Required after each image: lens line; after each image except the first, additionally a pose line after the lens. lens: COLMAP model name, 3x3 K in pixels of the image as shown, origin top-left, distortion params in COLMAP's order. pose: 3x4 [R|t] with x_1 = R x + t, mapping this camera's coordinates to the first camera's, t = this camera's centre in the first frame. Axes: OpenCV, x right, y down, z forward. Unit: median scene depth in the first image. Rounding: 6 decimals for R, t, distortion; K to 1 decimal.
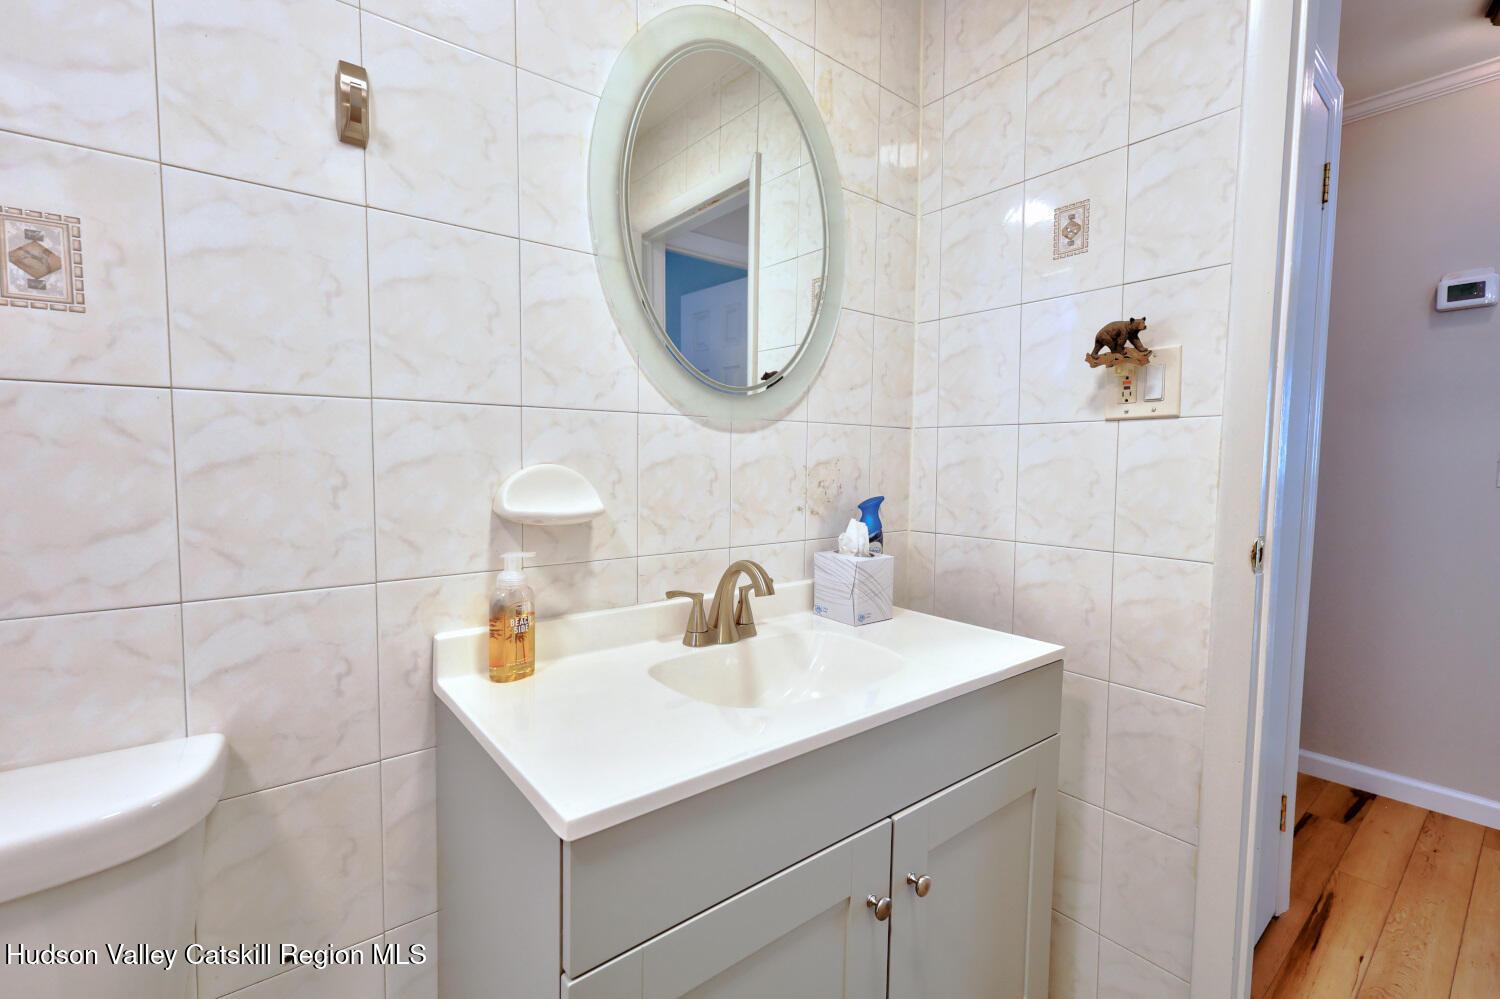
lens RADIAL K [[639.7, 0, 750.0], [0, 639.7, 499.5], [0, 0, 1]] dist [0.000652, 0.000371]
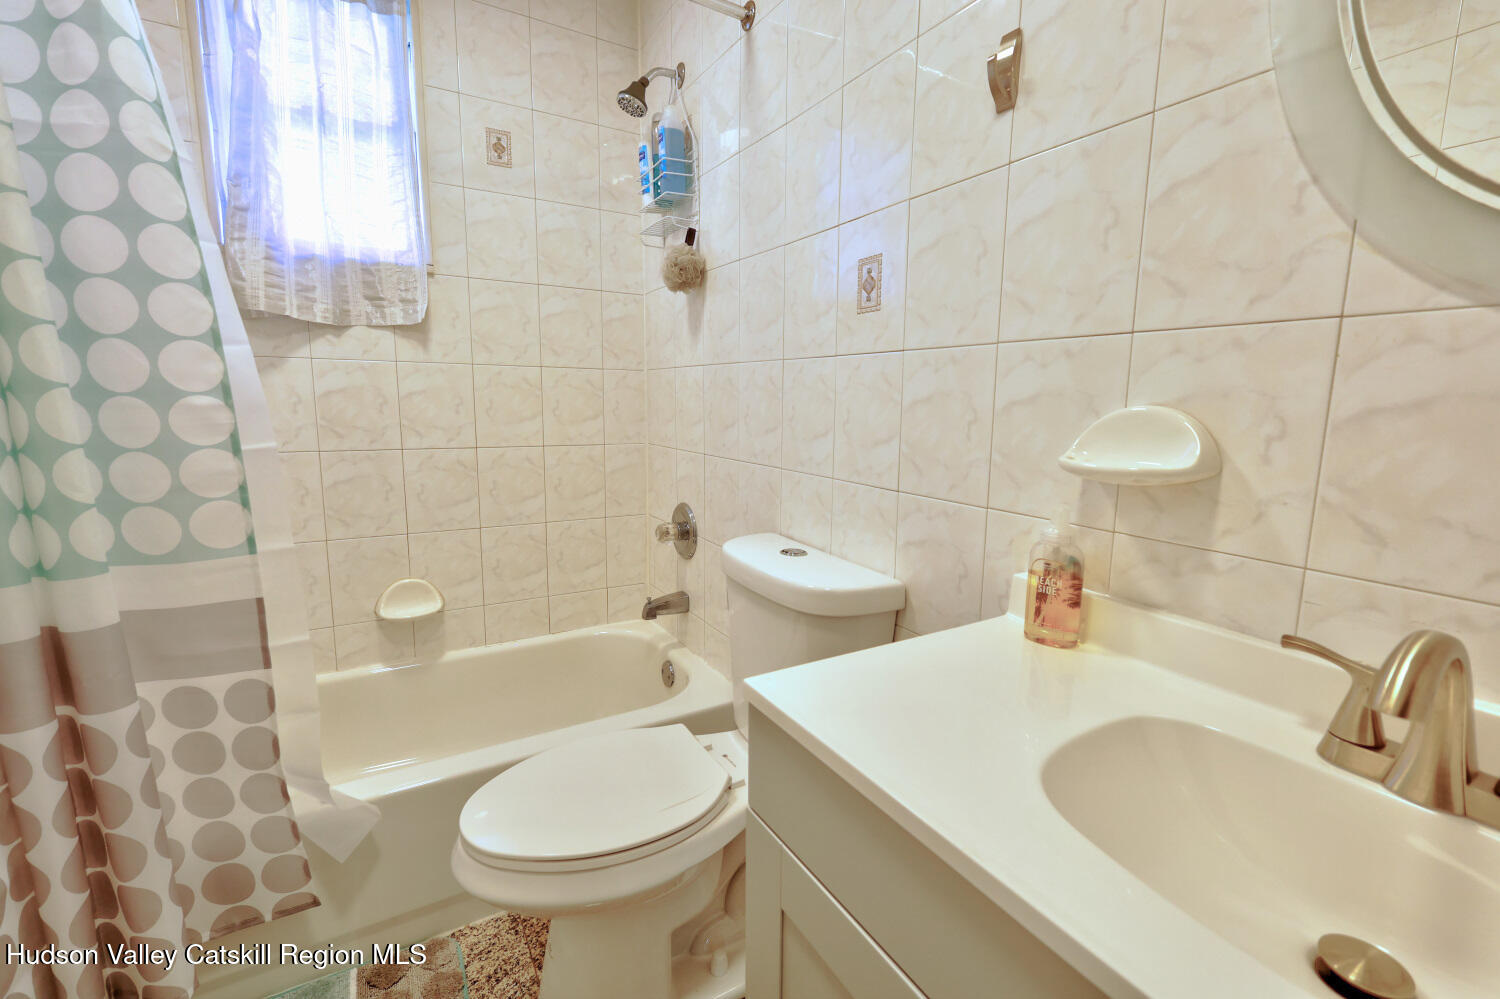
lens RADIAL K [[639.7, 0, 750.0], [0, 639.7, 499.5], [0, 0, 1]] dist [0.000652, 0.000371]
pose [[-0.136125, 0.153163, -0.978780, 0.497830], [-0.074222, 0.983624, 0.164243, -0.034255], [0.987907, 0.095005, -0.122528, 0.611877]]
